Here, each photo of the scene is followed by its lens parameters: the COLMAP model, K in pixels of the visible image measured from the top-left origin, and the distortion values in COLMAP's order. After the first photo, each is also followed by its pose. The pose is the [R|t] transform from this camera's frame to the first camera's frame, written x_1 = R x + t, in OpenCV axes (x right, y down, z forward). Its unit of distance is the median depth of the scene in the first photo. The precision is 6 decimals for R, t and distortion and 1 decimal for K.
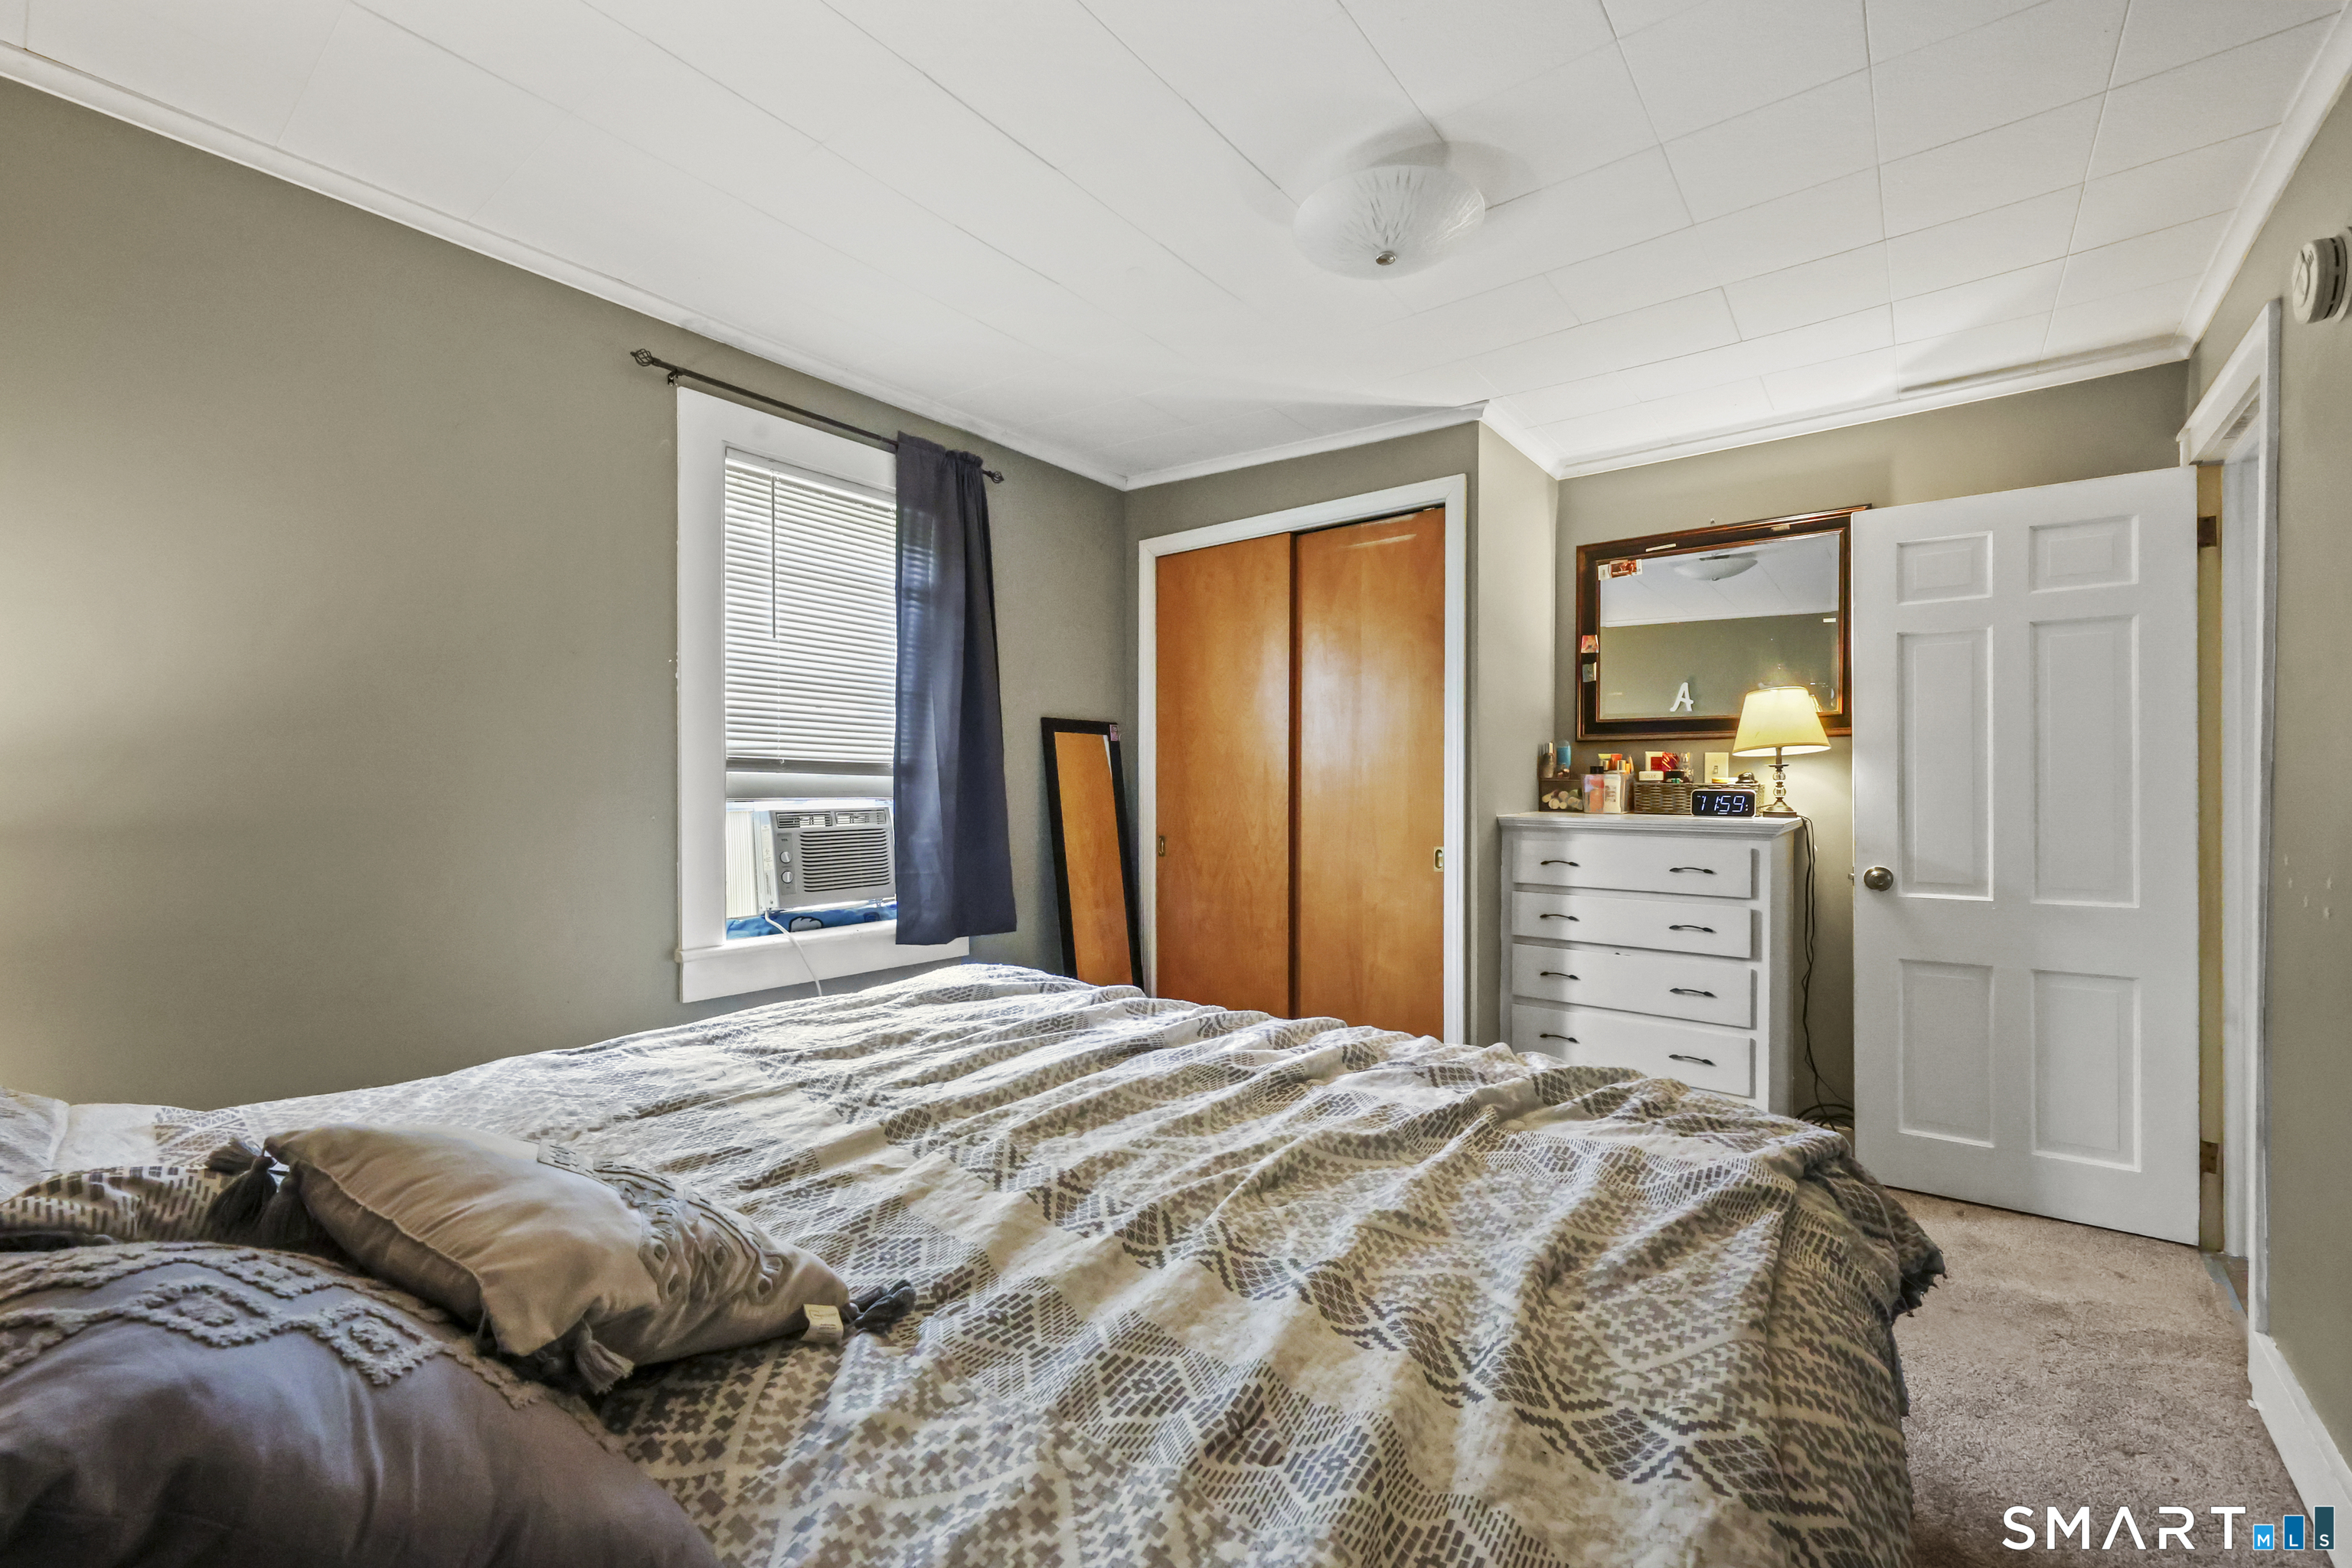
lens RADIAL K [[959.7, 0, 1171.9], [0, 959.7, 788.7], [0, 0, 1]] dist [0.000157, 0.000425]
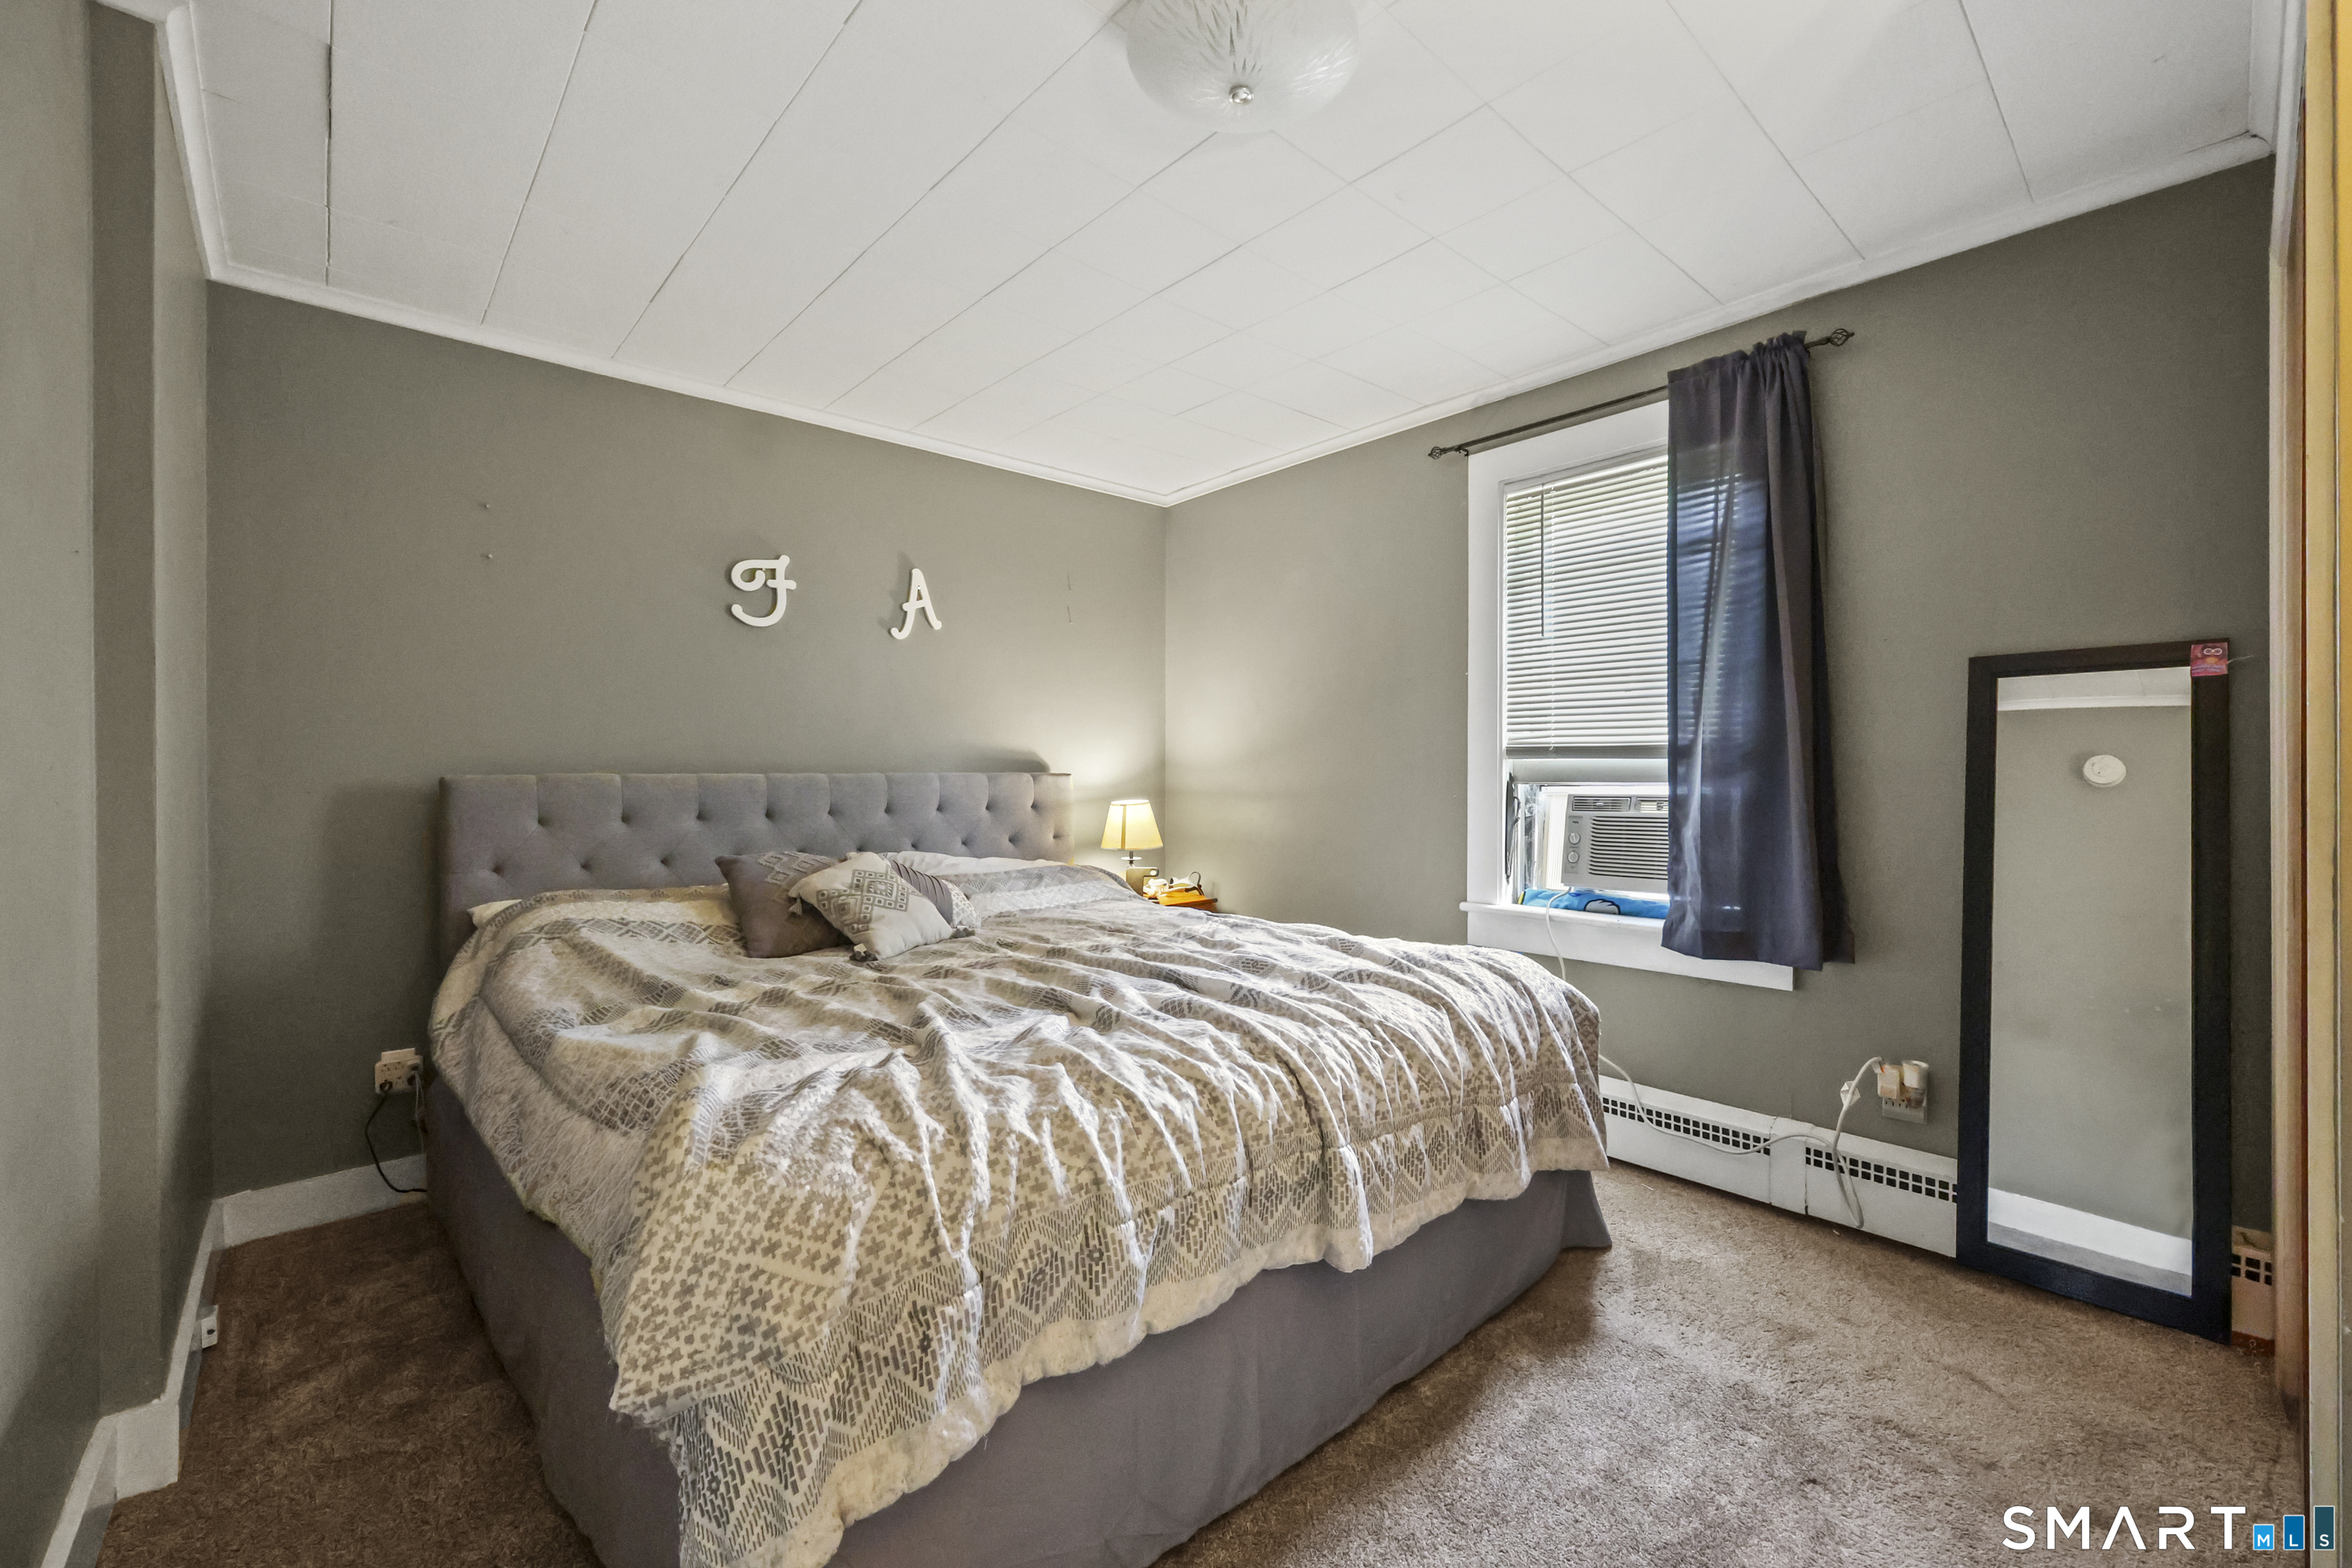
lens RADIAL K [[959.7, 0, 1172.4], [0, 959.7, 781.2], [0, 0, 1]] dist [0.000157, 0.000425]
pose [[-0.169513, -0.008473, -0.985492, 0.672267], [-0.010651, 0.999920, -0.006765, 0.018965], [0.985470, 0.009349, -0.169589, 0.701966]]
